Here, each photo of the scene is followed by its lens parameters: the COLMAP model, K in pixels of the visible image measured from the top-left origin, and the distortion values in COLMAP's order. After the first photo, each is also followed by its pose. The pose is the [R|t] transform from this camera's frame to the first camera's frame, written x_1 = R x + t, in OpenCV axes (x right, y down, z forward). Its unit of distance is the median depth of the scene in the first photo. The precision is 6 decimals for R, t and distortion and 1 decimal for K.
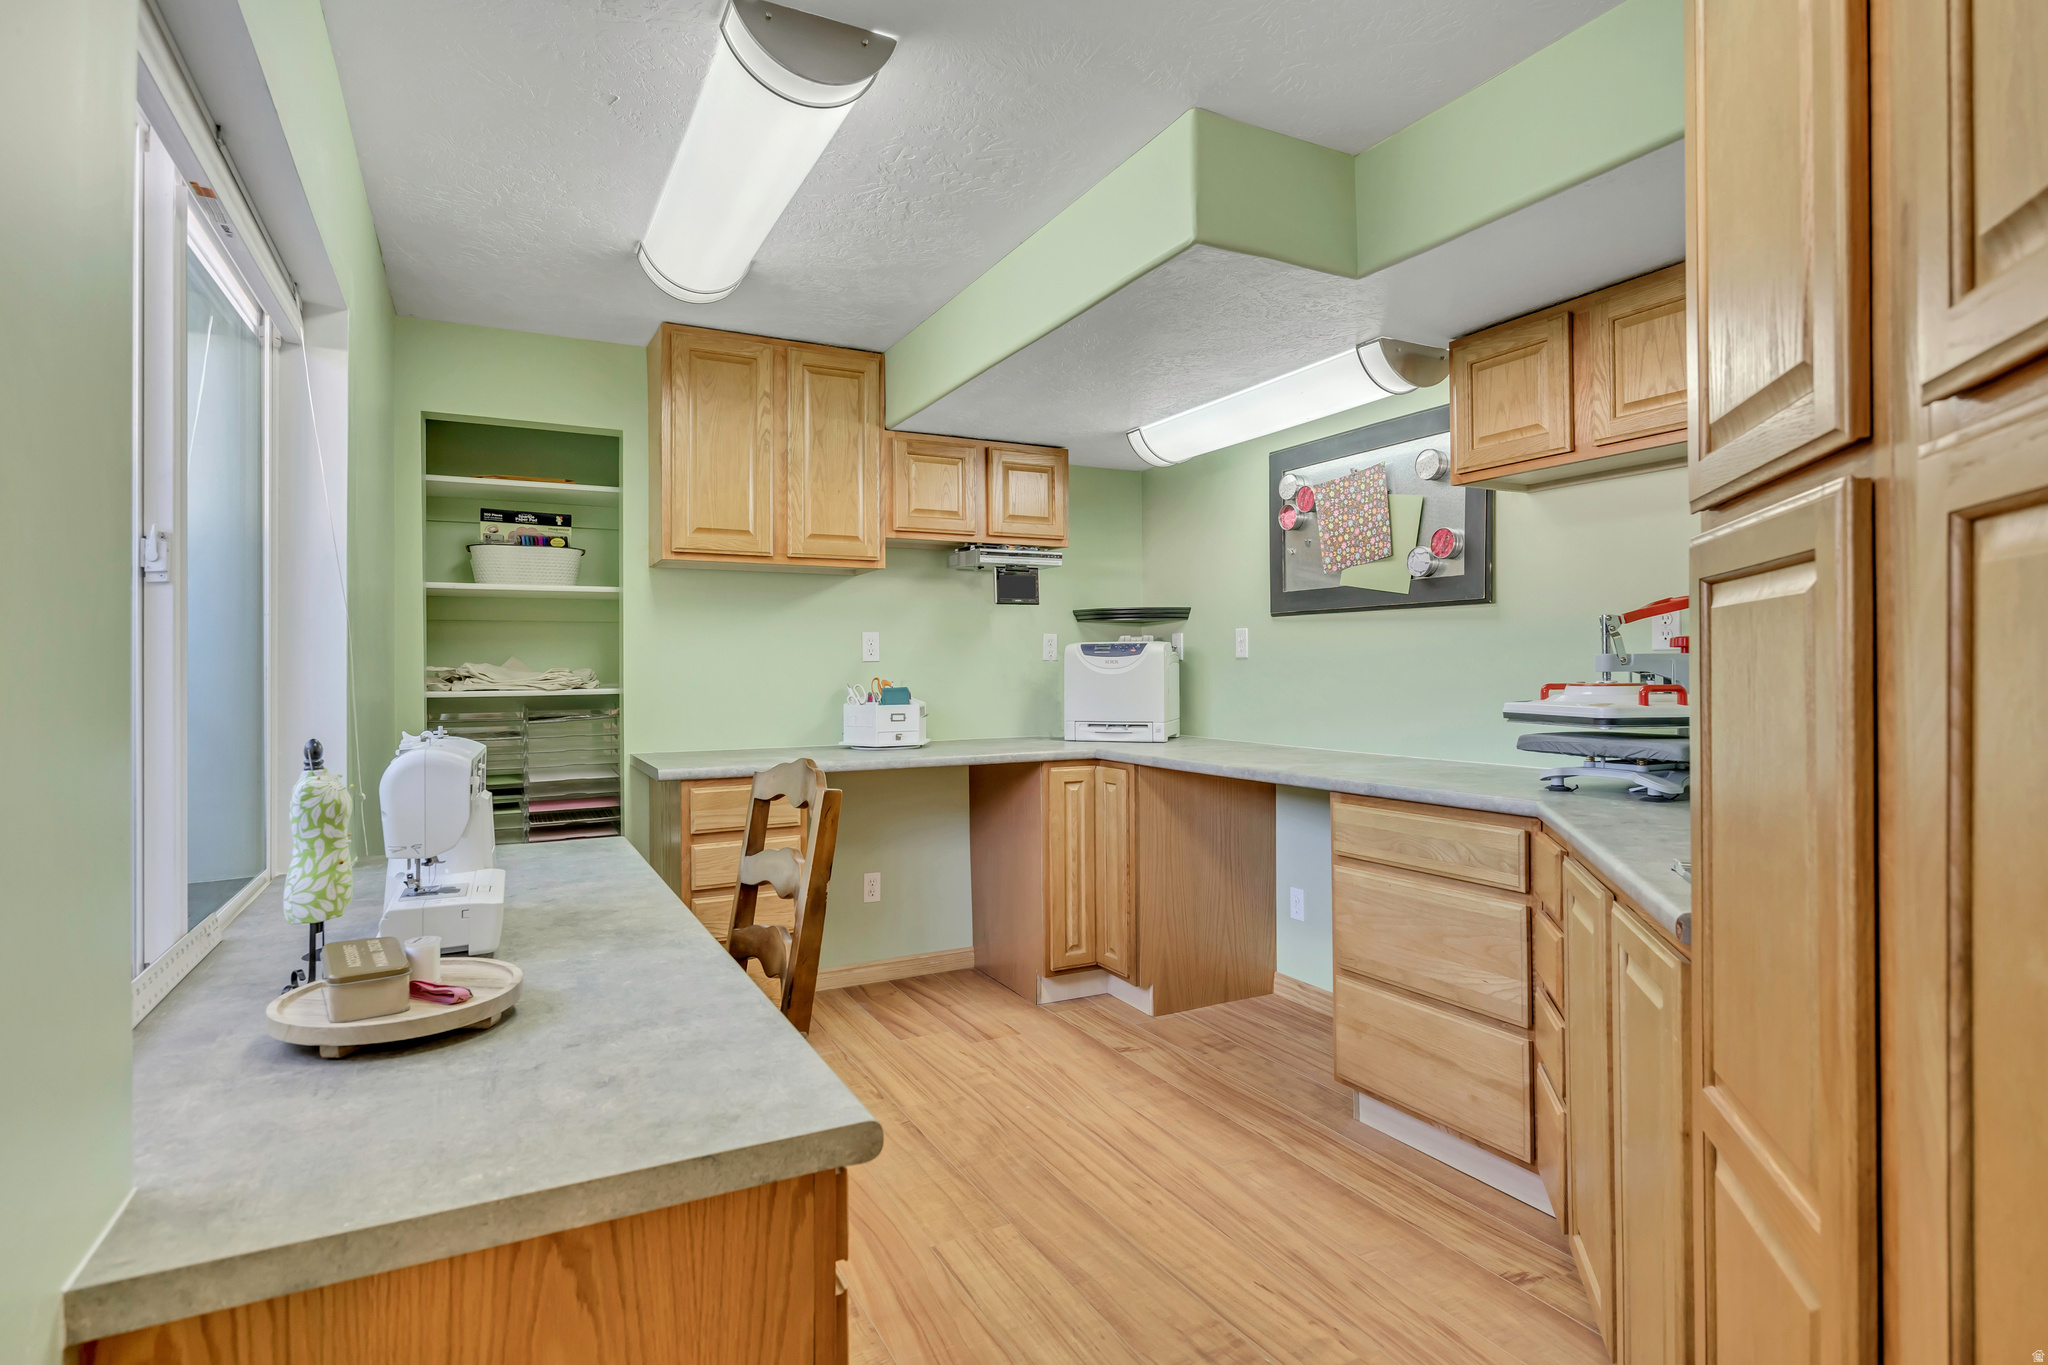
lens RADIAL K [[1046.2, 0, 1021.8], [0, 1046.2, 670.7], [0, 0, 1]] dist [0.002085, 0.000095]
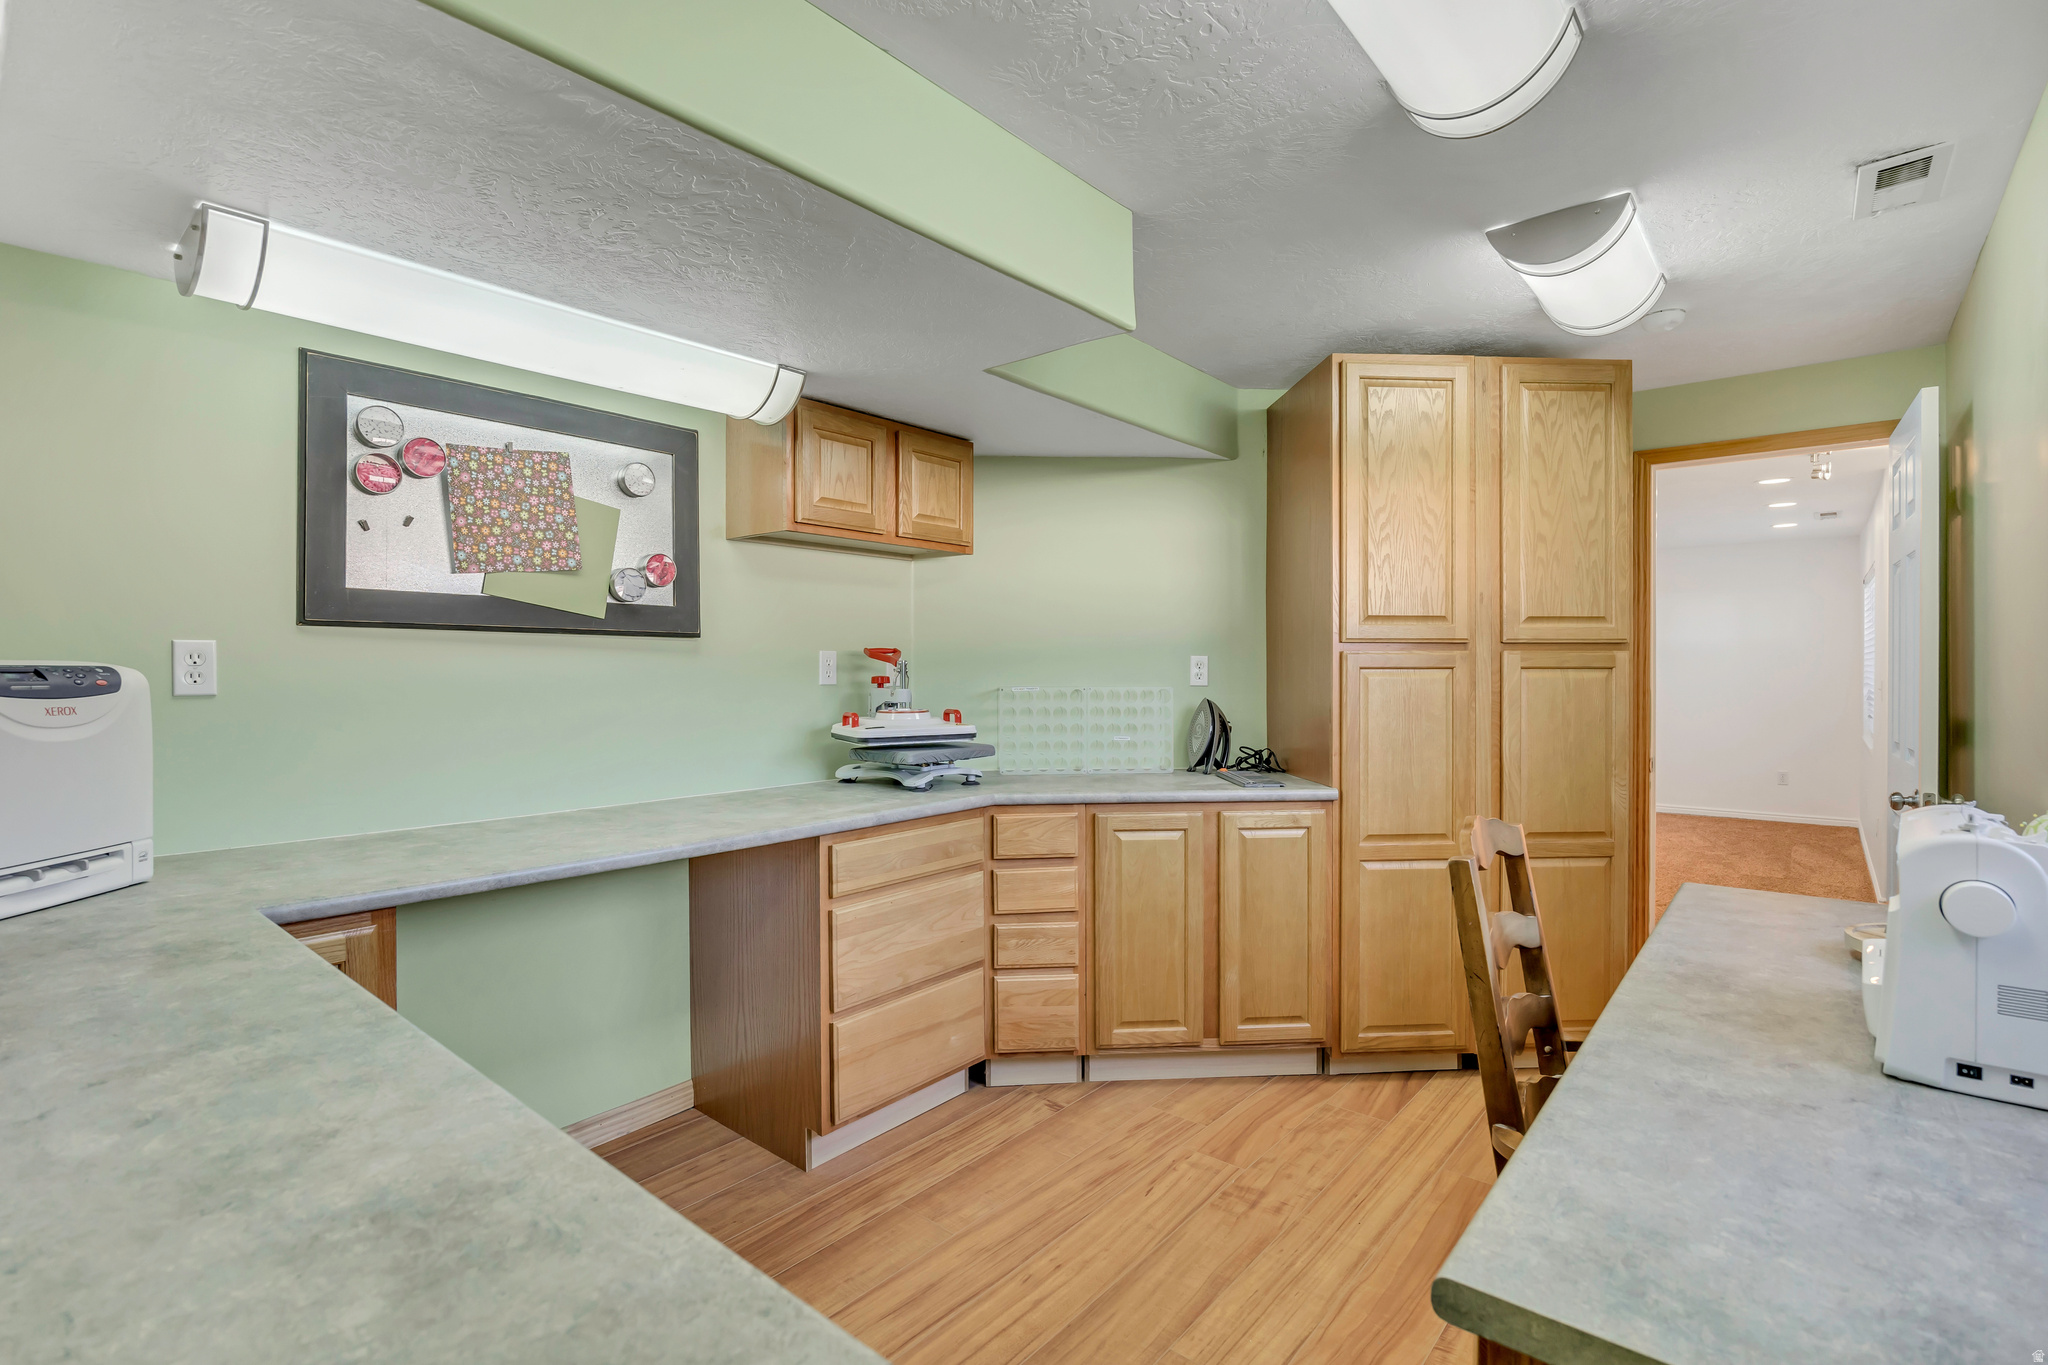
lens RADIAL K [[946.9, 0, 1019.6], [0, 946.9, 677.1], [0, 0, 1]] dist [-0.006178, -0.000612]
pose [[-0.373701, 0.001209, 0.927548, -0.598843], [0.006841, 0.999976, 0.001453, -0.029889], [-0.927524, 0.006888, -0.373700, 1.211877]]
